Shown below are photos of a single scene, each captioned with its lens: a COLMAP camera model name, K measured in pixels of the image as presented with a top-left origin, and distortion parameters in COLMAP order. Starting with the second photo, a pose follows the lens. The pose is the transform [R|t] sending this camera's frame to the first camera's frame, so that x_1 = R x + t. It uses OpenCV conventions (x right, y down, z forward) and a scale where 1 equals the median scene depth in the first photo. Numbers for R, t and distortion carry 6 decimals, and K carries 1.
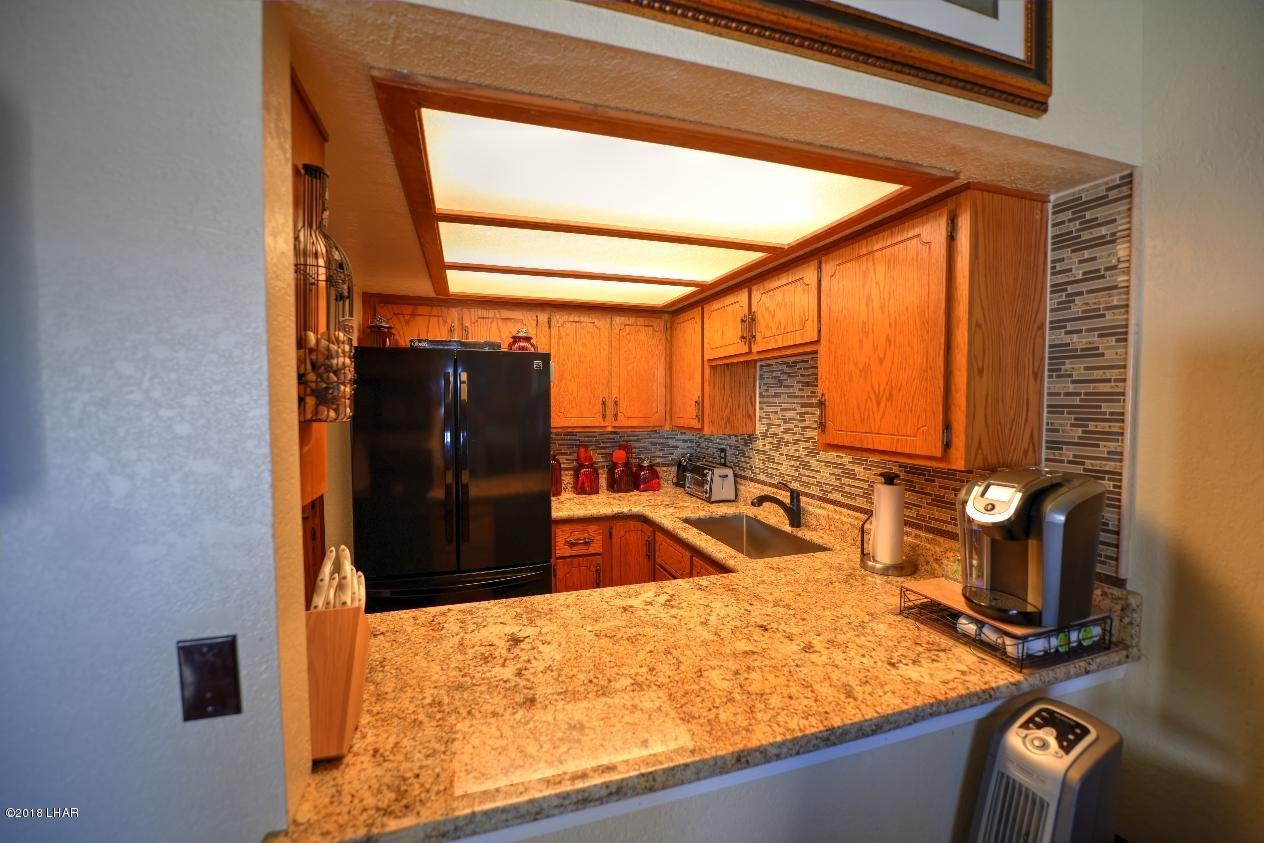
lens RADIAL K [[505.0, 0, 631.7], [0, 505.0, 424.9], [0, 0, 1]] dist [-0.017571, -0.001243]
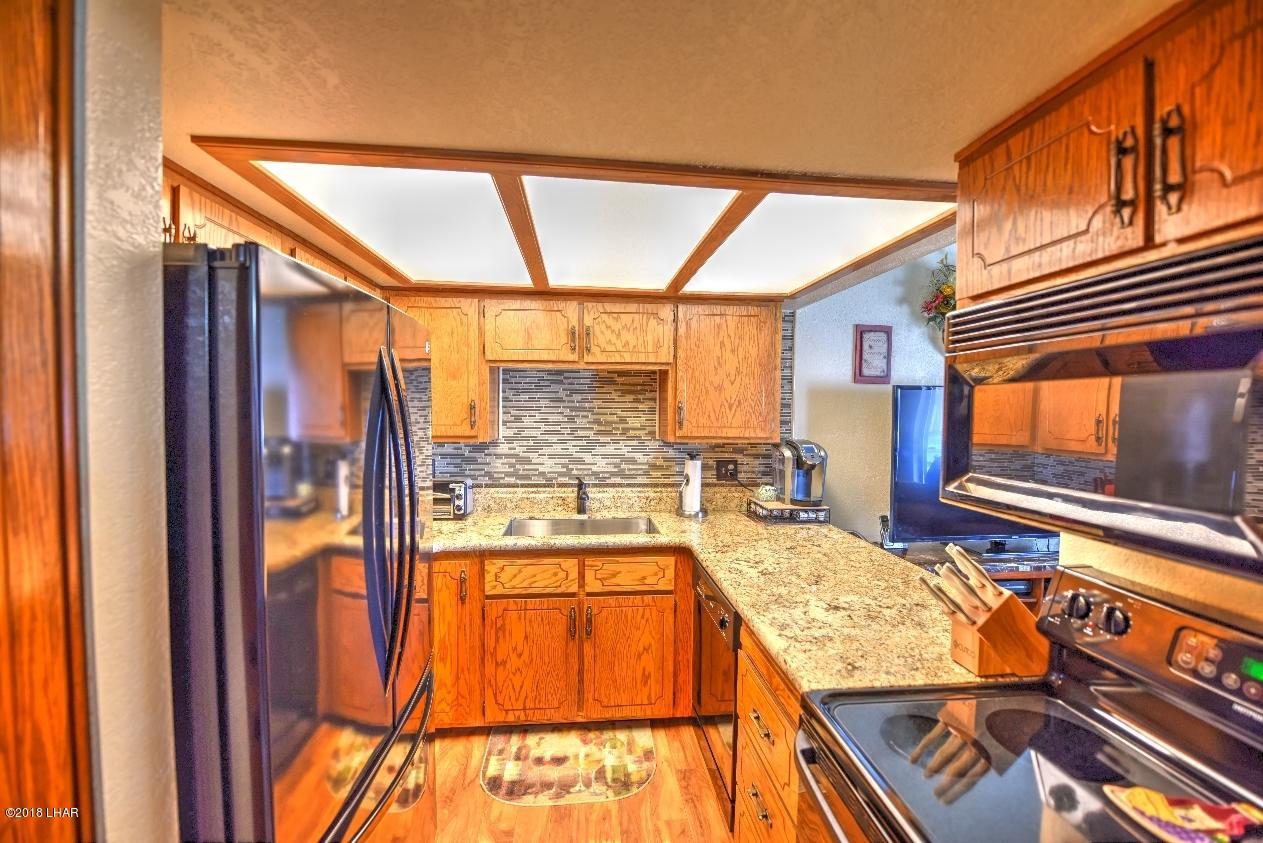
lens RADIAL K [[504.6, 0, 630.5], [0, 504.6, 418.3], [0, 0, 1]] dist [-0.017571, -0.001243]
pose [[0.219832, -0.023006, 0.975266, -1.211237], [0.038559, 0.999146, 0.014878, -0.048546], [-0.974775, 0.034335, 0.220531, 0.972054]]
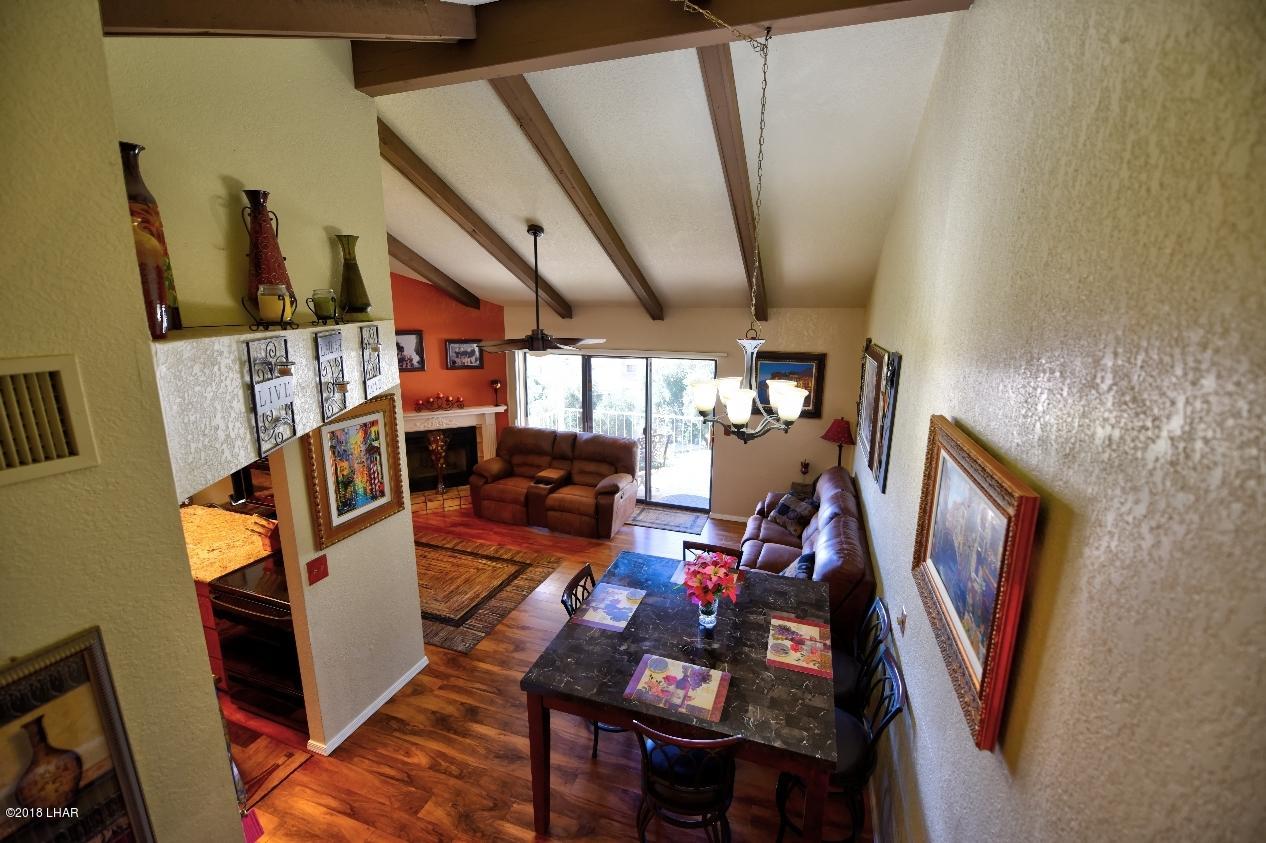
lens RADIAL K [[505.8, 0, 639.6], [0, 505.8, 416.9], [0, 0, 1]] dist [-0.017571, -0.001243]
pose [[-0.806221, -0.127828, 0.577639, -2.916979], [0.023089, 0.968836, 0.246623, -0.729628], [-0.591163, 0.212170, -0.778145, 1.287259]]
